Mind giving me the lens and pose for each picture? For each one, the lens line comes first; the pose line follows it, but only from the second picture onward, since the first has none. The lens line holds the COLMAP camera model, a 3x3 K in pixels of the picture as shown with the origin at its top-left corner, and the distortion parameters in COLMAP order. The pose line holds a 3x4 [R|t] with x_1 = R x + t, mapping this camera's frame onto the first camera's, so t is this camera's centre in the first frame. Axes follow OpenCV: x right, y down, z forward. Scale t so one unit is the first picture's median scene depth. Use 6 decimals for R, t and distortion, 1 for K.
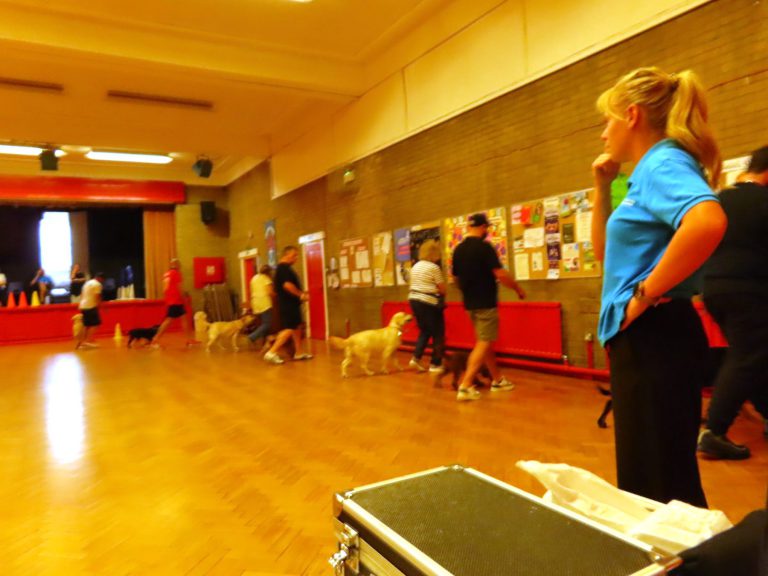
lens RADIAL K [[566.5, 0, 404.7], [0, 566.5, 285.2], [0, 0, 1]] dist [-0.035958, -0.000114]
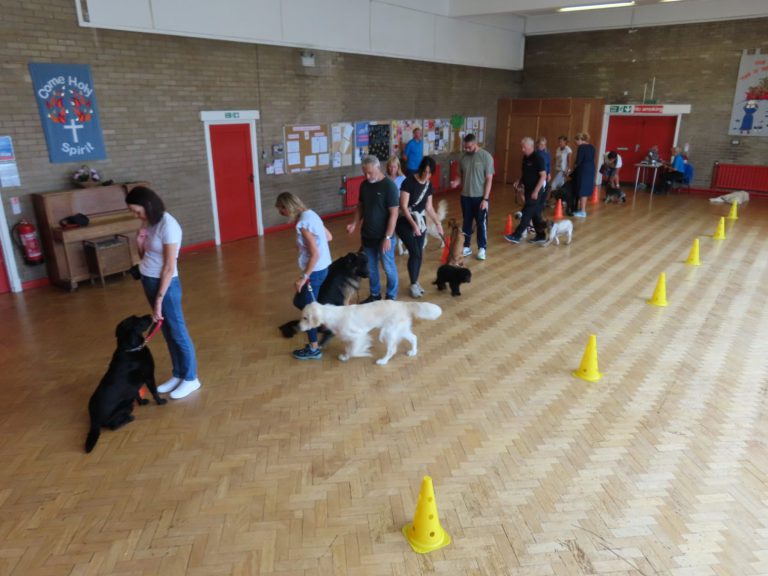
lens RADIAL K [[545.4, 0, 382.3], [0, 545.4, 289.4], [0, 0, 1]] dist [-0.015217, 0.008419]
pose [[-0.346831, -0.256759, 0.902099, -1.353171], [0.016546, 0.959976, 0.279594, -0.080541], [-0.937782, 0.111898, -0.328701, 1.469839]]
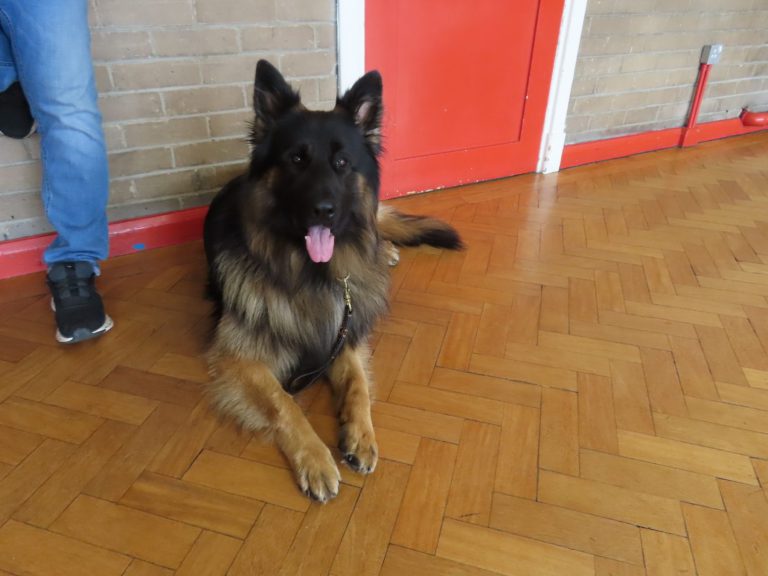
lens RADIAL K [[545.4, 0, 382.3], [0, 545.4, 289.4], [0, 0, 1]] dist [-0.015217, 0.008419]
pose [[0.044817, -0.470128, 0.881460, -0.445726], [-0.020358, 0.881733, 0.471309, 0.055289], [-0.998788, -0.039067, 0.029945, 1.387706]]
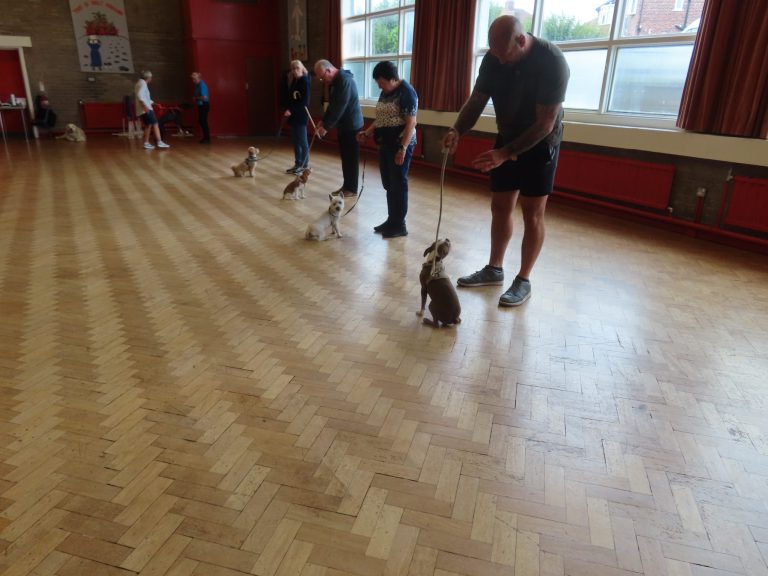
lens RADIAL K [[547.4, 0, 384.0], [0, 547.4, 288.0], [0, 0, 1]] dist [-0.005760, -0.004189]
pose [[-0.999139, 0.010532, 0.040121, -1.044108], [0.023818, 0.937549, 0.347038, 0.008021], [-0.033961, 0.347695, -0.936993, 1.566563]]
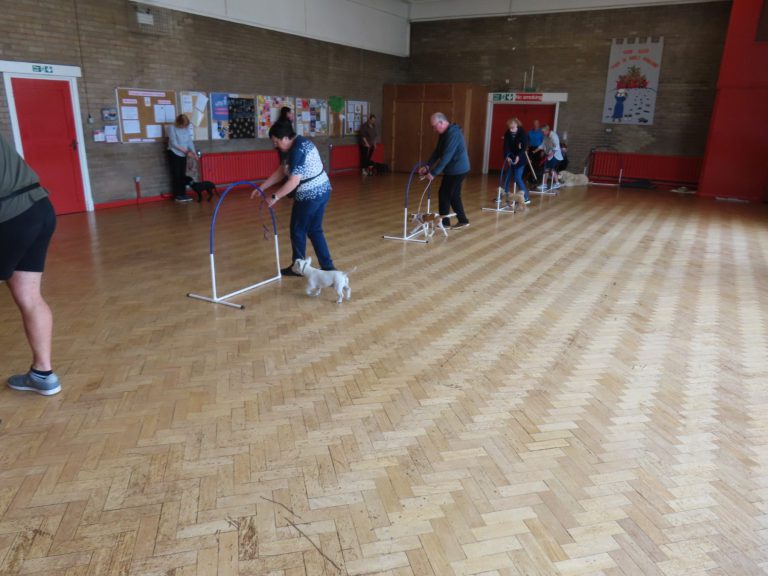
lens RADIAL K [[545.4, 0, 382.3], [0, 545.4, 289.4], [0, 0, 1]] dist [-0.015217, 0.008419]
pose [[-0.468114, -0.235863, 0.851609, -1.345511], [-0.002089, 0.964013, 0.265846, -0.001413], [-0.883666, 0.122668, -0.451760, 1.312155]]
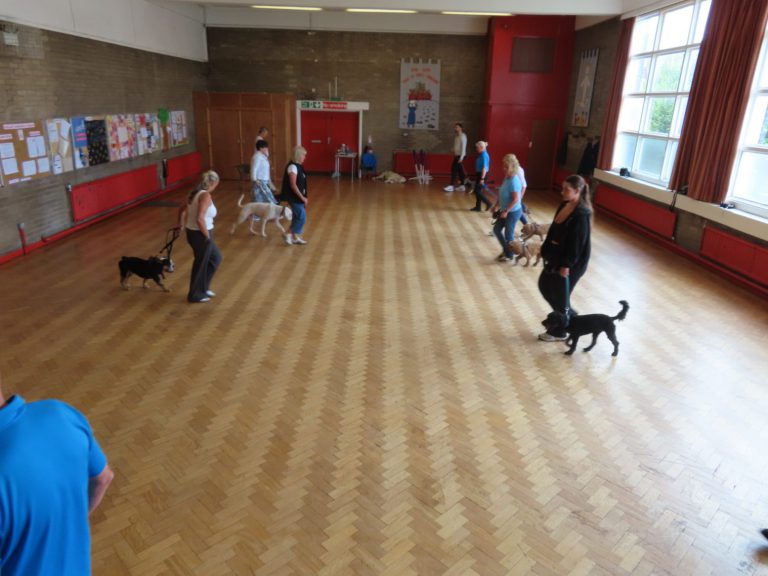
lens RADIAL K [[545.4, 0, 382.3], [0, 545.4, 289.4], [0, 0, 1]] dist [-0.015217, 0.008419]
pose [[-0.848346, -0.153825, 0.506604, -1.153509], [0.008886, 0.952591, 0.304124, -0.099059], [-0.529368, 0.262504, -0.806759, 1.684109]]
